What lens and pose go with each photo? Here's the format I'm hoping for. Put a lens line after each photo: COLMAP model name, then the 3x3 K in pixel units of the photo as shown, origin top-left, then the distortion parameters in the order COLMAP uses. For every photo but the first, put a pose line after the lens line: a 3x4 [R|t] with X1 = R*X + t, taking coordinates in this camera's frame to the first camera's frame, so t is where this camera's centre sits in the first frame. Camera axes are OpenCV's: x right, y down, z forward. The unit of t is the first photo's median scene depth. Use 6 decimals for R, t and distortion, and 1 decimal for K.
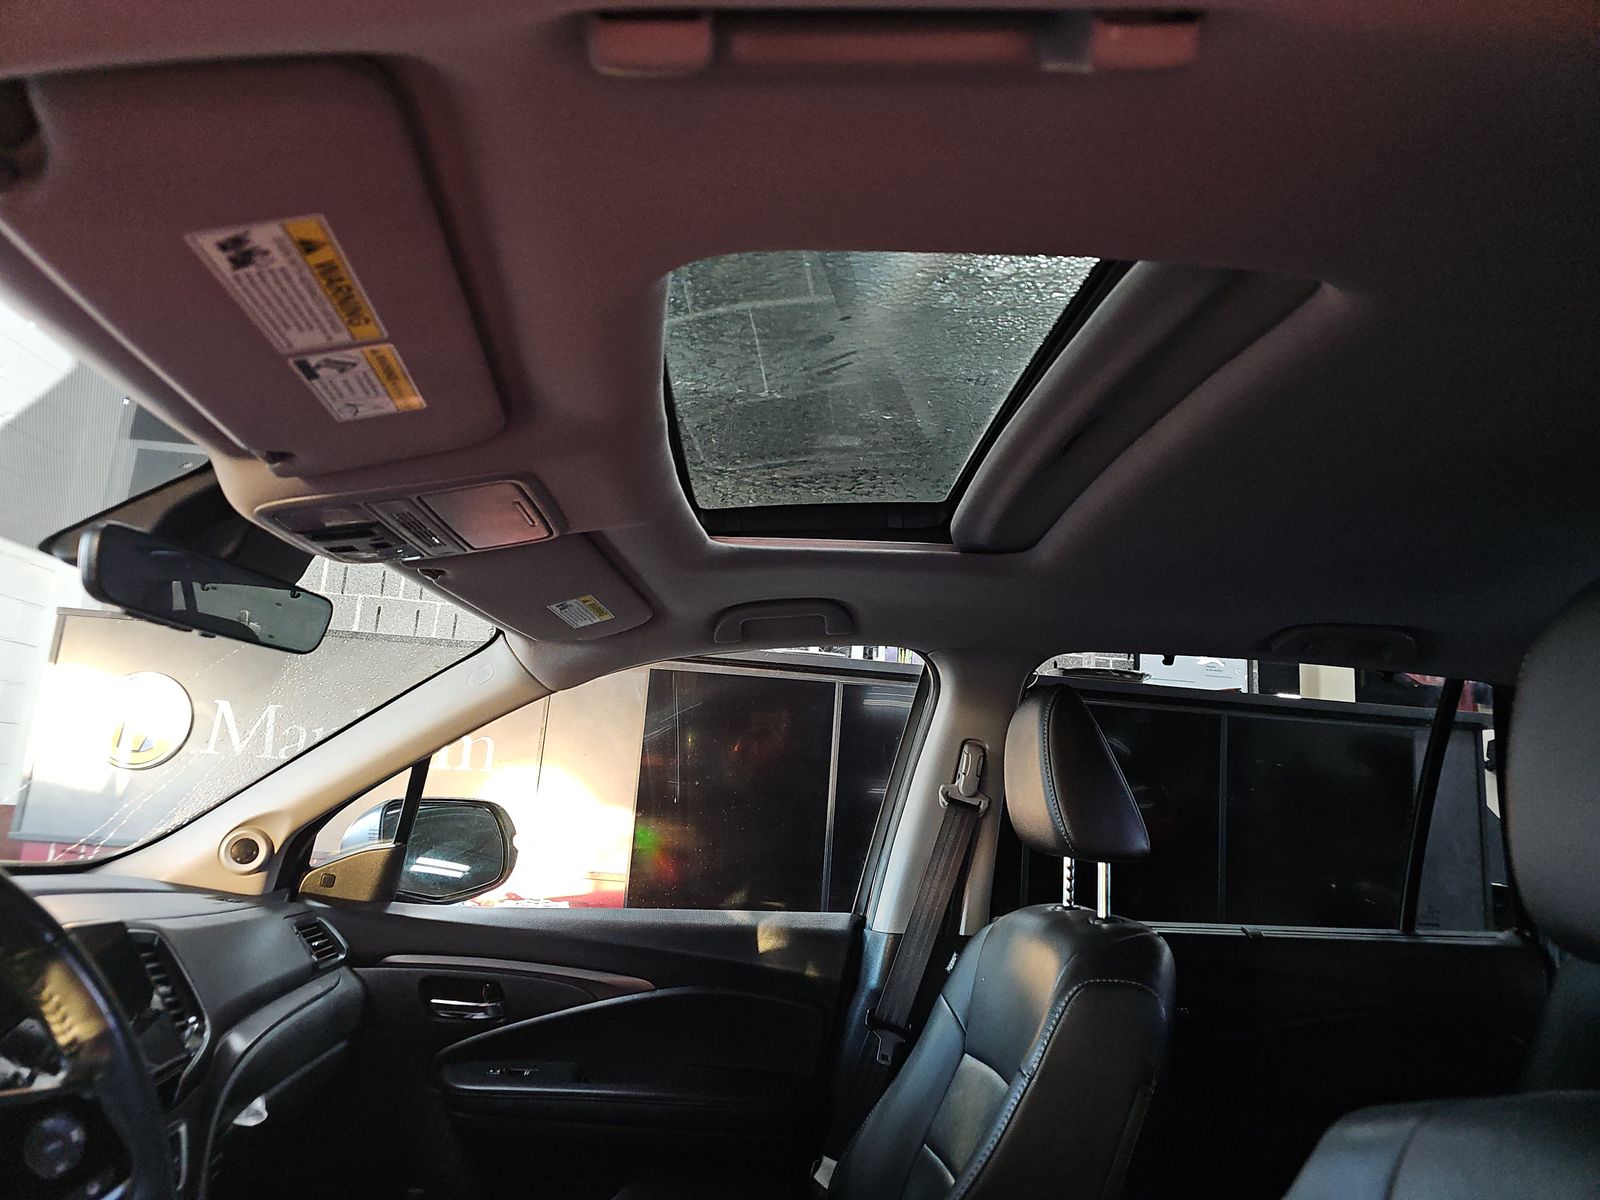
lens RADIAL K [[1097.0, 0, 754.8], [0, 1097.0, 597.4], [0, 0, 1]] dist [0.080370, -0.101617]
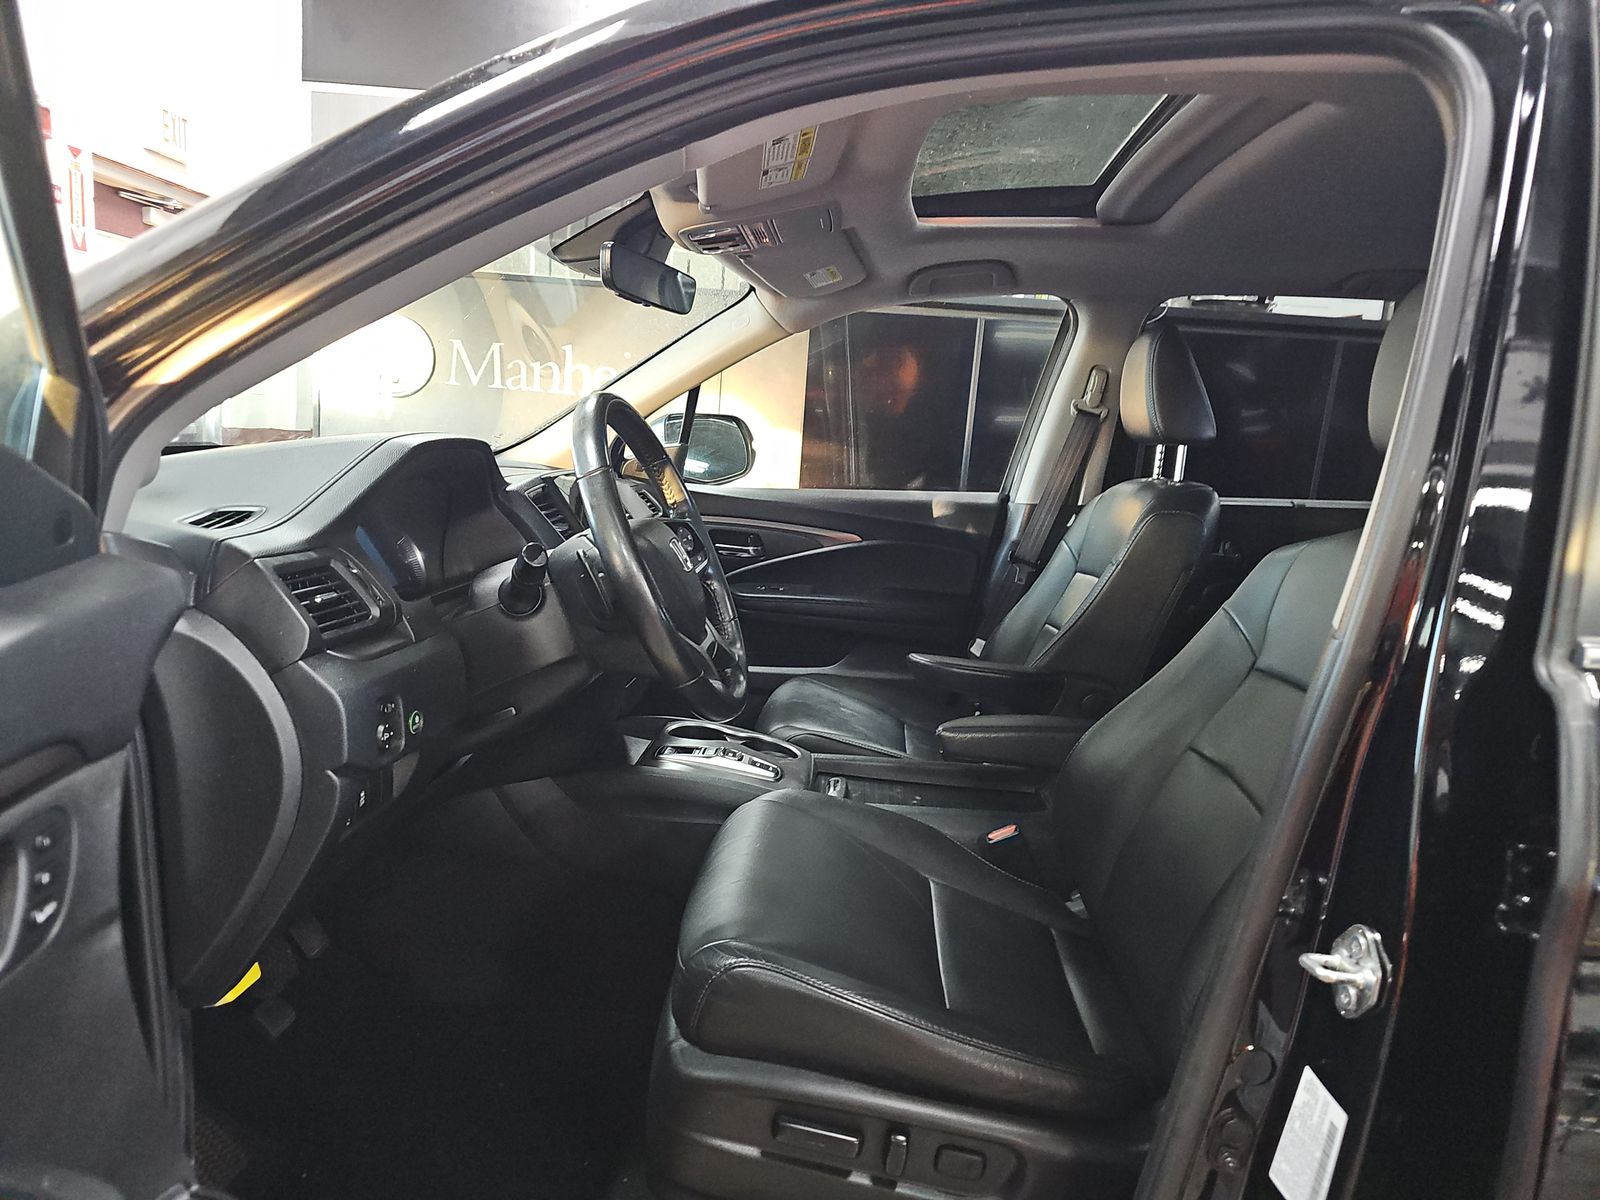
lens RADIAL K [[1097.0, 0, 754.8], [0, 1097.0, 597.4], [0, 0, 1]] dist [0.080370, -0.101617]
pose [[0.994647, 0.011623, -0.102678, -0.082032], [0.022028, 0.946964, 0.320584, -0.047186], [0.100959, -0.321129, 0.941639, -0.422331]]
